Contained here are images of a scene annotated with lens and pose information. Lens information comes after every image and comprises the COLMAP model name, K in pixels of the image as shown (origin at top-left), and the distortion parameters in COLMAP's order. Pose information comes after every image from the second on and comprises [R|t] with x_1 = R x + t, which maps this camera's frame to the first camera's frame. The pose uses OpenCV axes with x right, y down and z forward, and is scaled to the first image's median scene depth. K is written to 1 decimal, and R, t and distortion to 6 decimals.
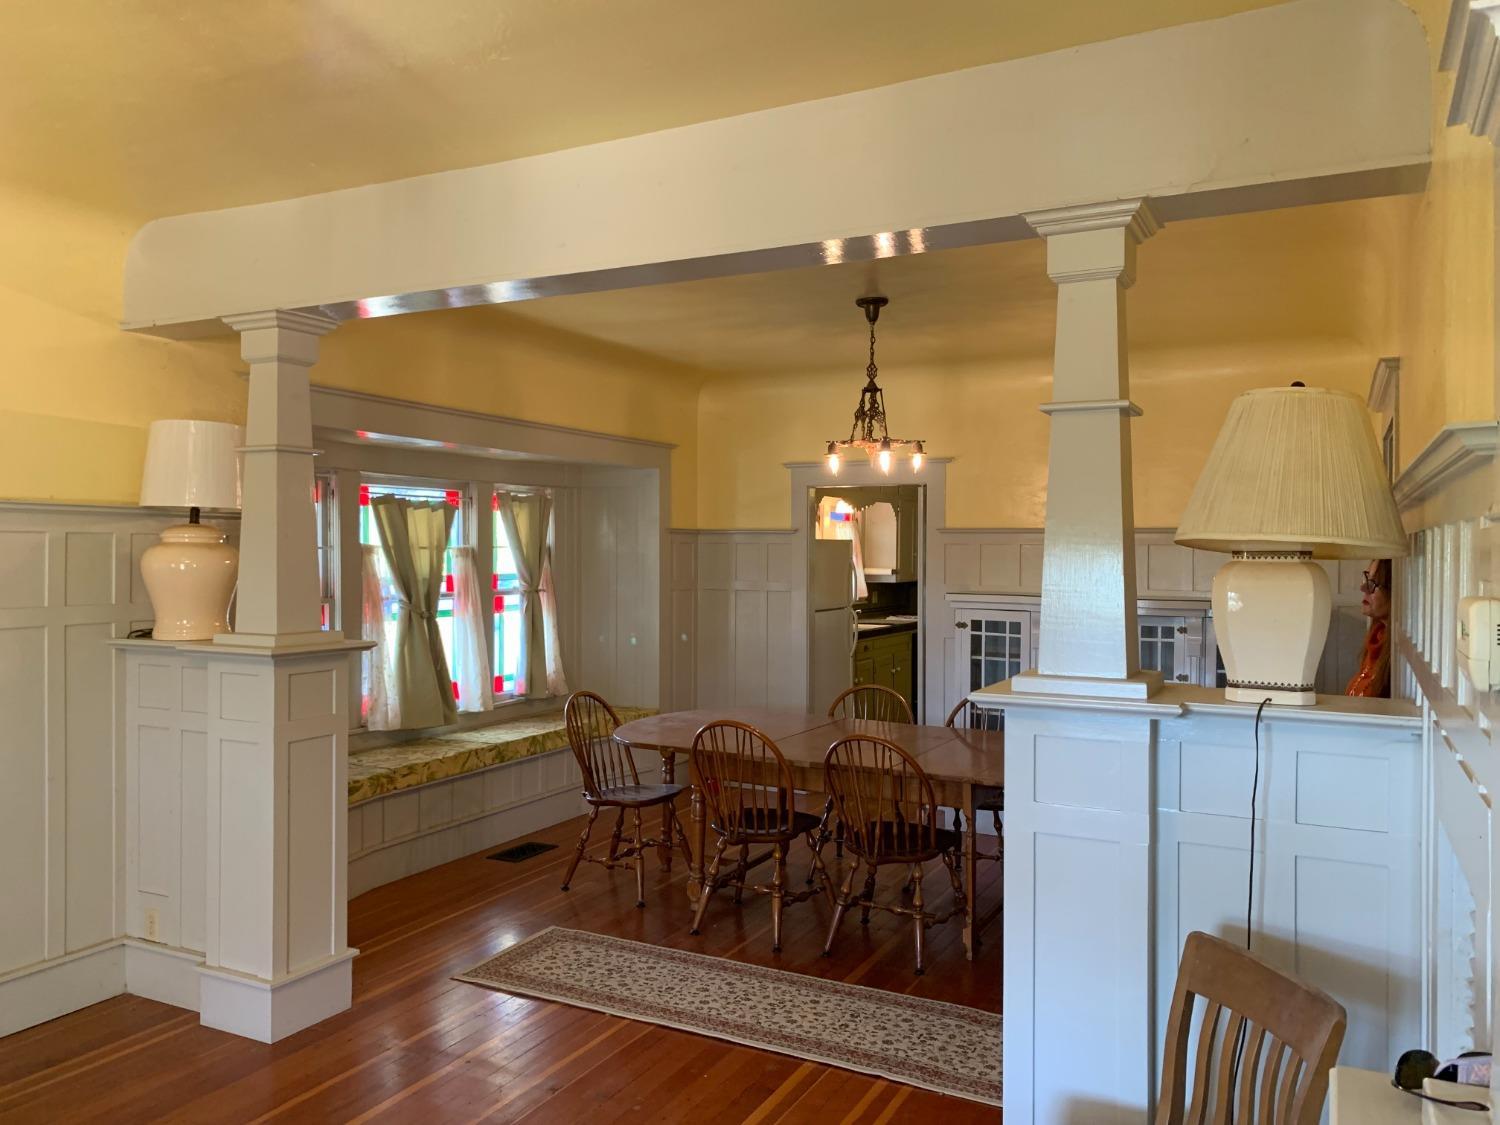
lens RADIAL K [[1144.5, 0, 755.8], [0, 1144.5, 549.1], [0, 0, 1]] dist [0.088668, -0.140426]
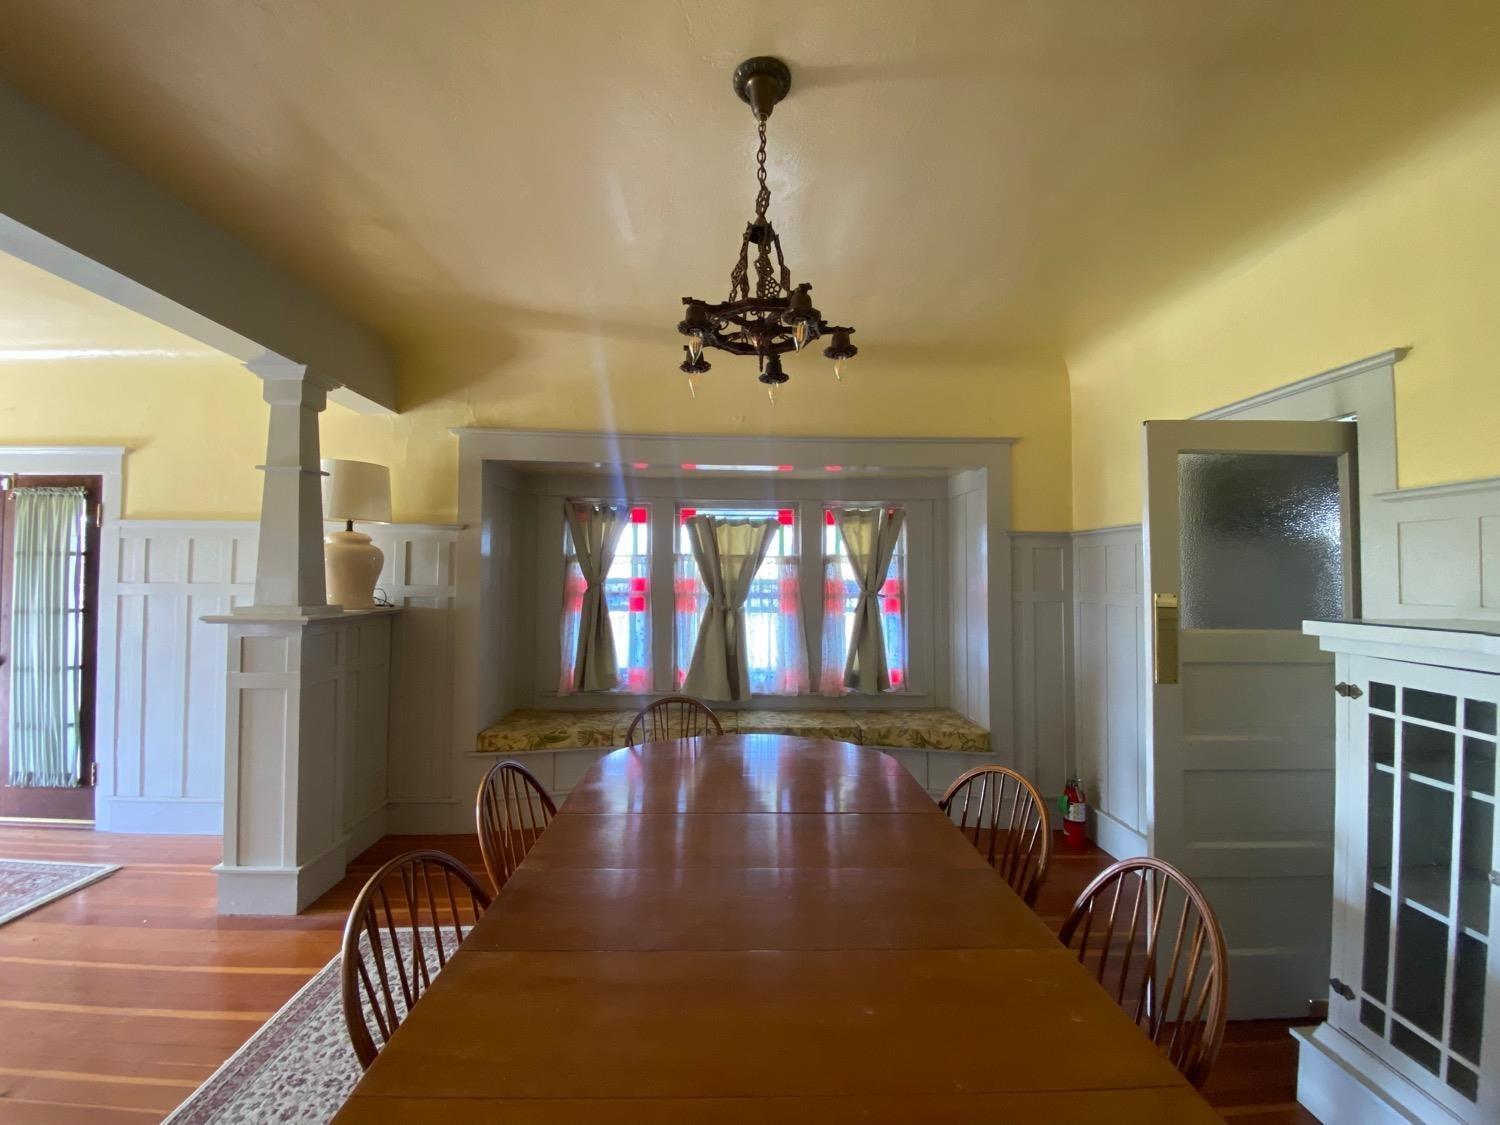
lens RADIAL K [[603.7, 0, 748.8], [0, 603.7, 556.9], [0, 0, 1]] dist [0.026594, -0.022205]
pose [[0.480070, -0.029876, -0.876721, 0.300031], [-0.004354, 0.999326, -0.036438, 0.024420], [0.877219, 0.021310, 0.479616, 0.722211]]
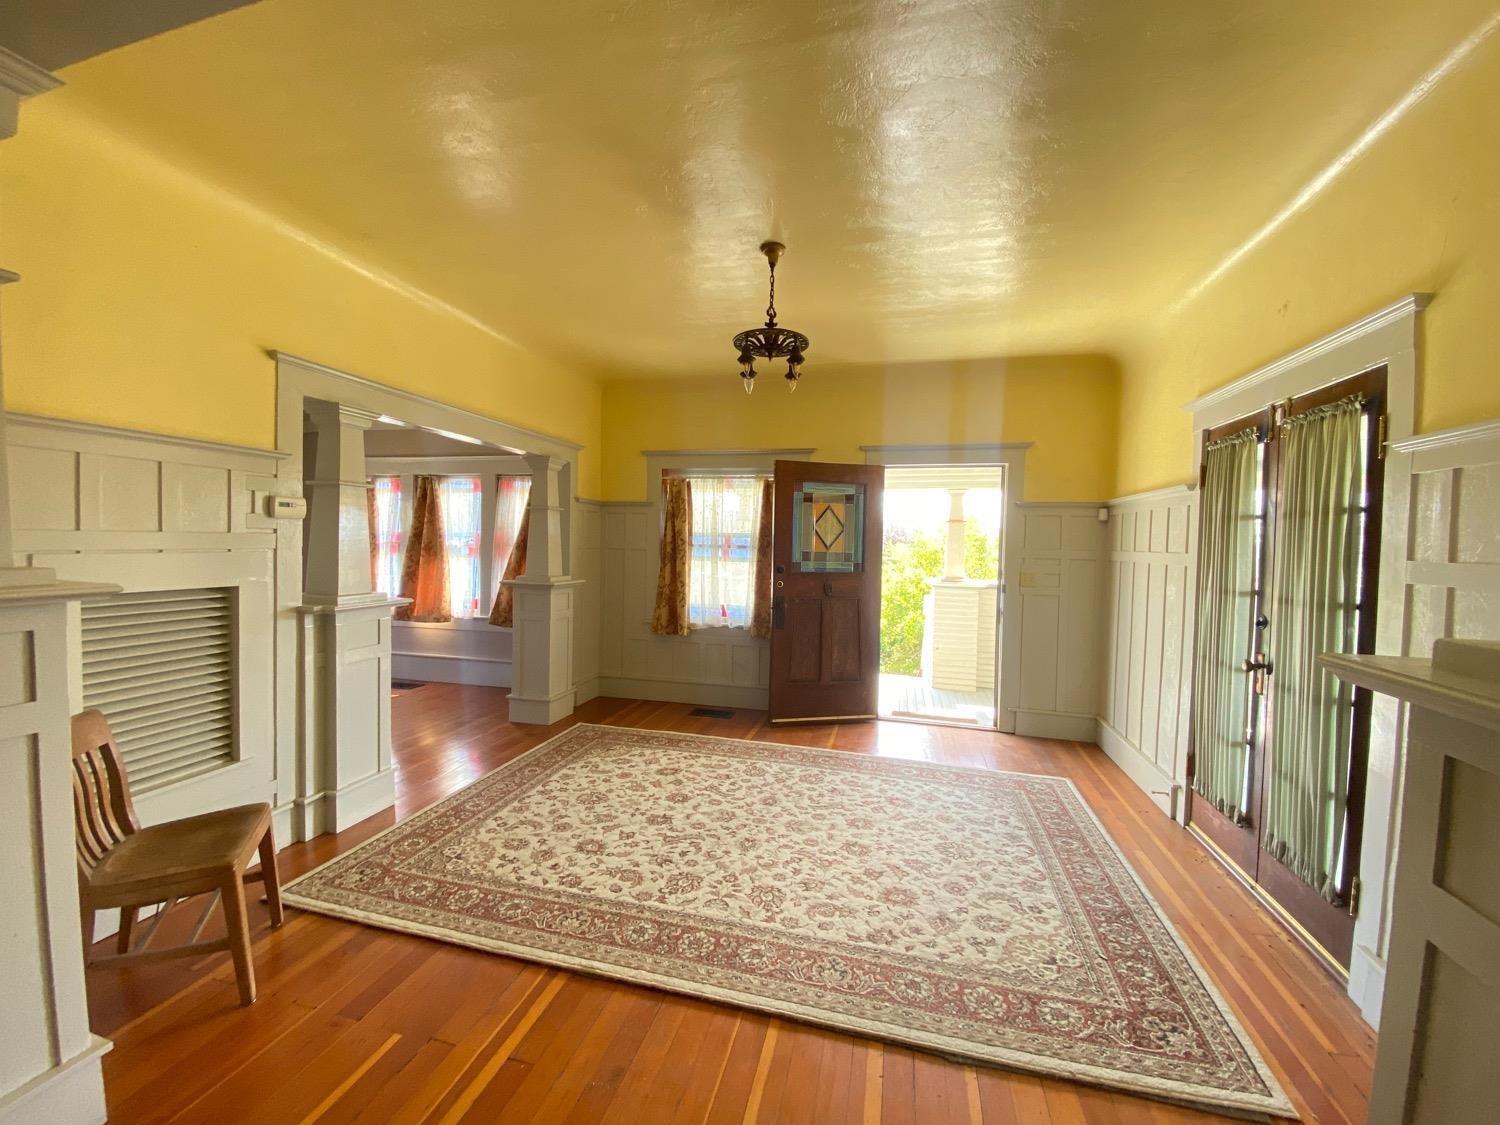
lens RADIAL K [[603.7, 0, 748.8], [0, 603.7, 556.9], [0, 0, 1]] dist [0.026594, -0.022205]
pose [[-0.976487, -0.024276, -0.214204, -0.096555], [-0.030997, 0.999125, 0.028074, 0.030007], [0.213335, 0.034053, -0.976385, 0.696323]]
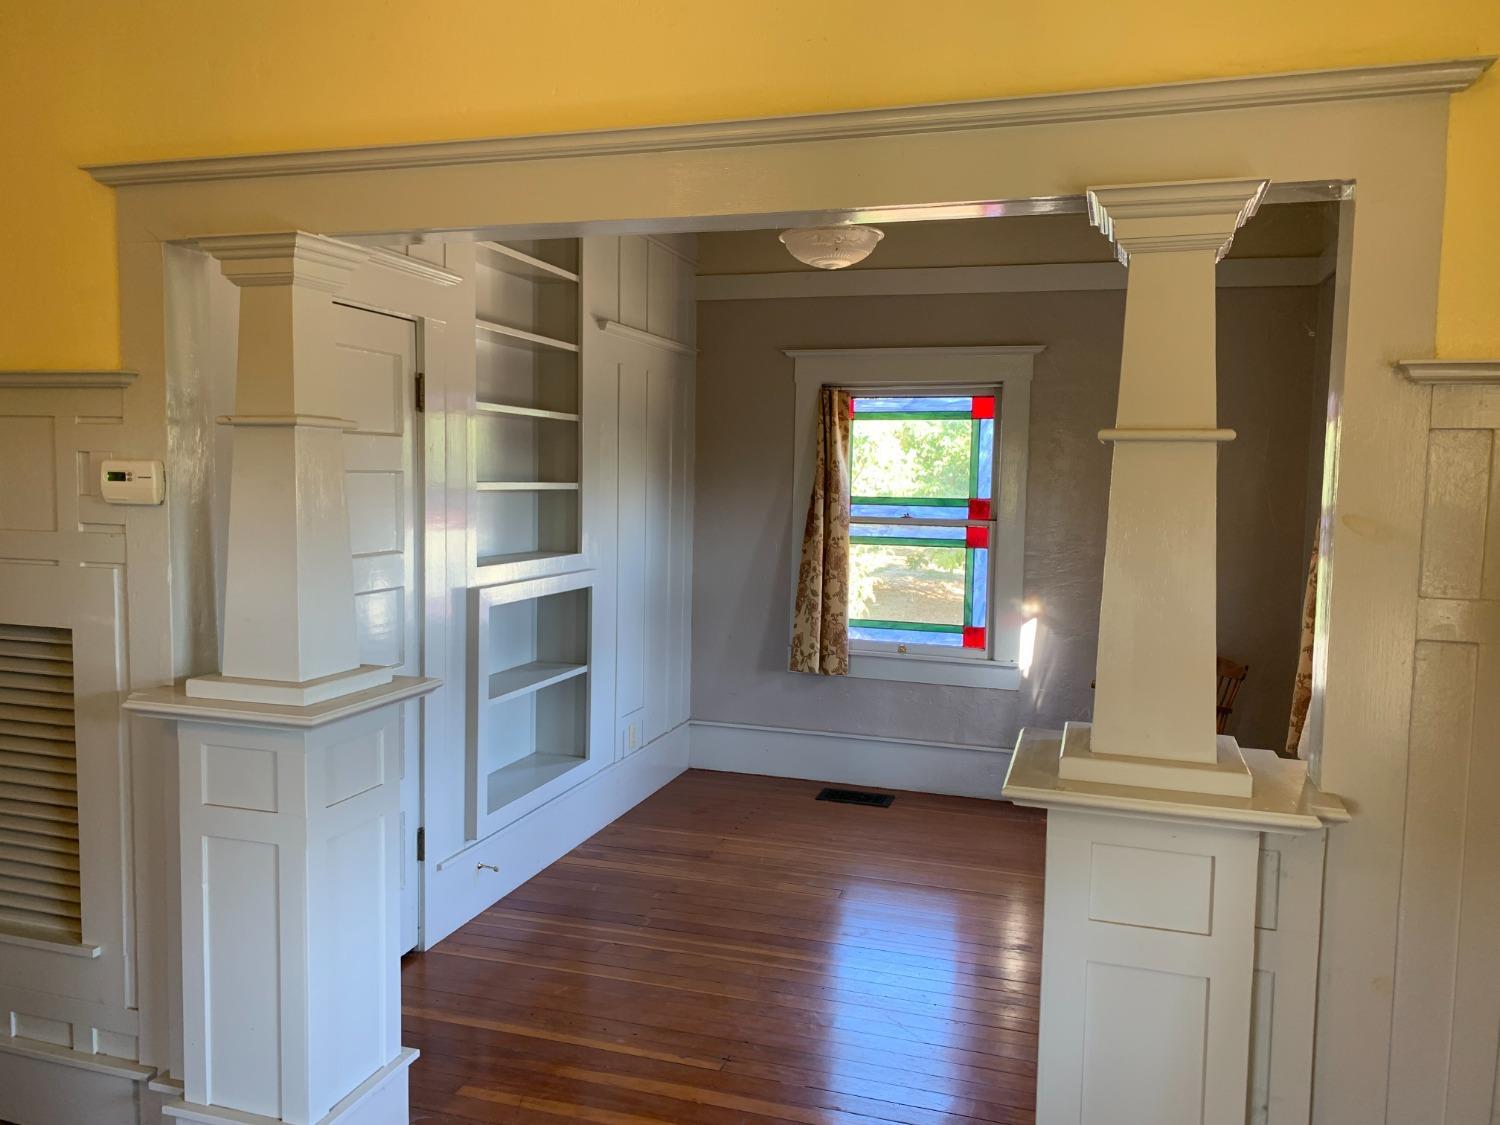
lens RADIAL K [[1144.5, 0, 755.8], [0, 1144.5, 549.1], [0, 0, 1]] dist [0.088668, -0.140426]
pose [[-0.158416, -0.077622, 0.984317, -0.305246], [-0.016041, 0.996976, 0.076038, 0.007468], [-0.987242, -0.003743, -0.159182, 0.058766]]
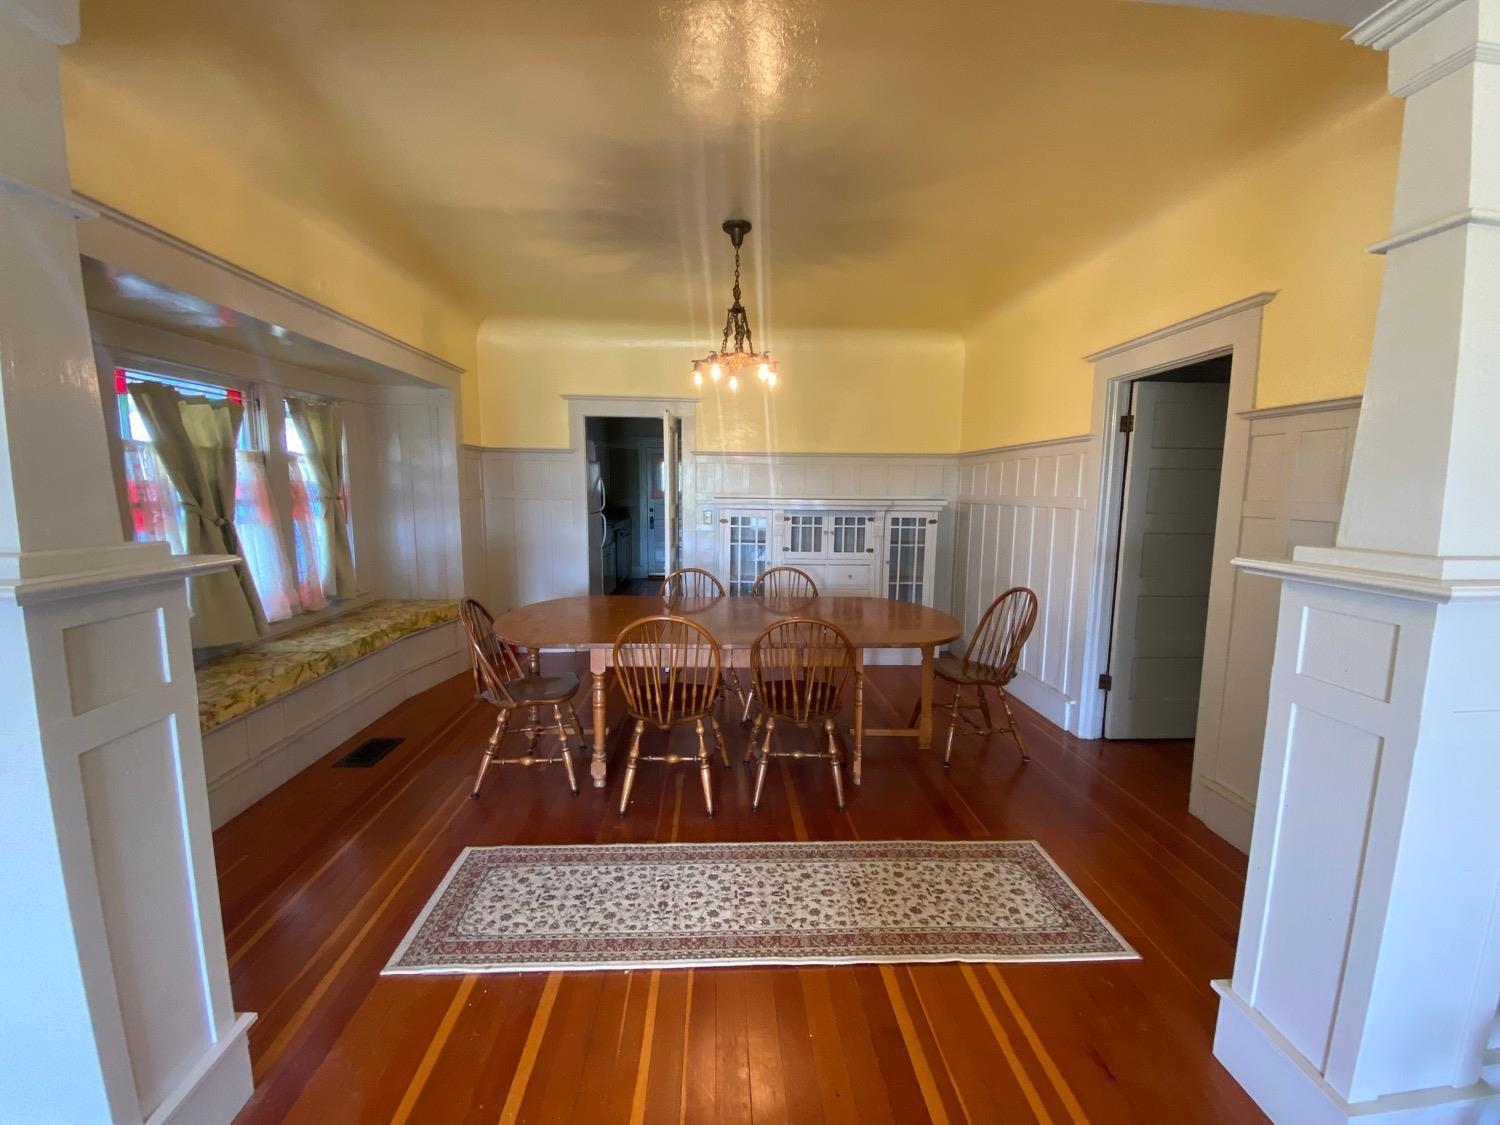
lens RADIAL K [[603.7, 0, 748.8], [0, 603.7, 556.9], [0, 0, 1]] dist [0.026594, -0.022205]
pose [[0.869551, -0.053297, 0.490959, -0.163473], [-0.003782, 0.993411, 0.114540, 0.028299], [-0.493829, -0.101455, 0.863620, 0.383858]]
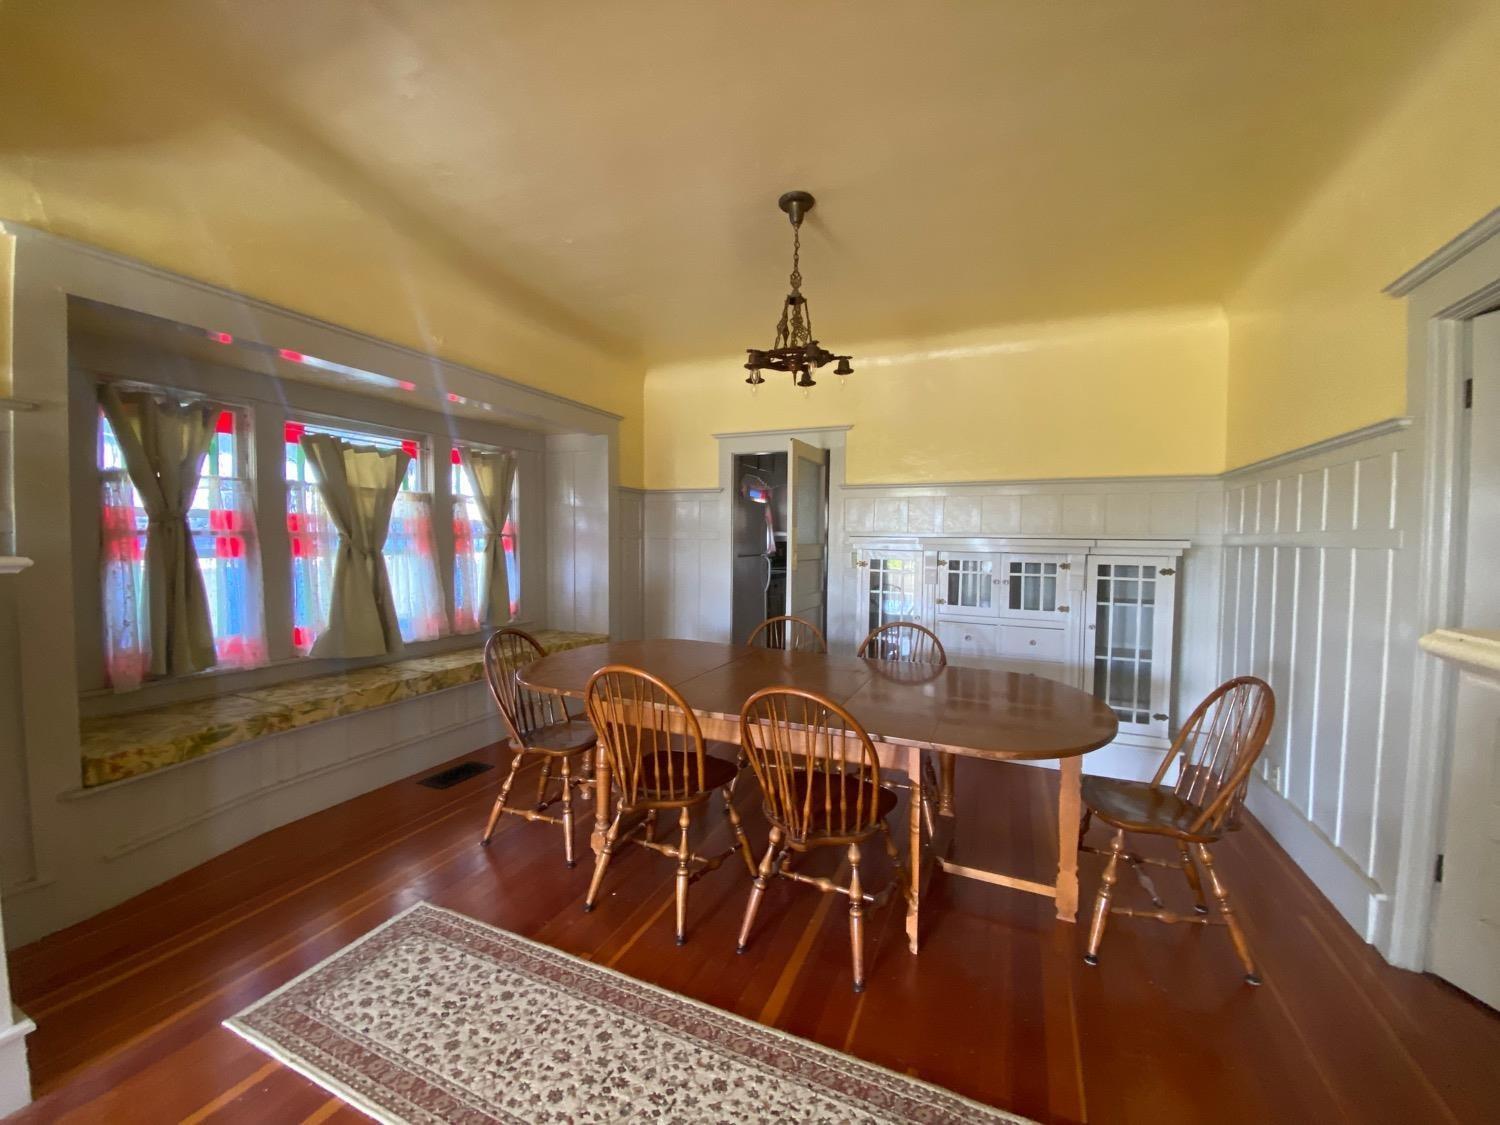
lens RADIAL K [[606.5, 0, 748.2], [0, 606.5, 557.8], [0, 0, 1]] dist [0.032276, -0.028631]
pose [[0.998306, 0.003433, 0.058072, 0.030068], [-0.005225, 0.999513, 0.030751, 0.045026], [-0.057938, -0.031002, 0.997839, 0.427540]]
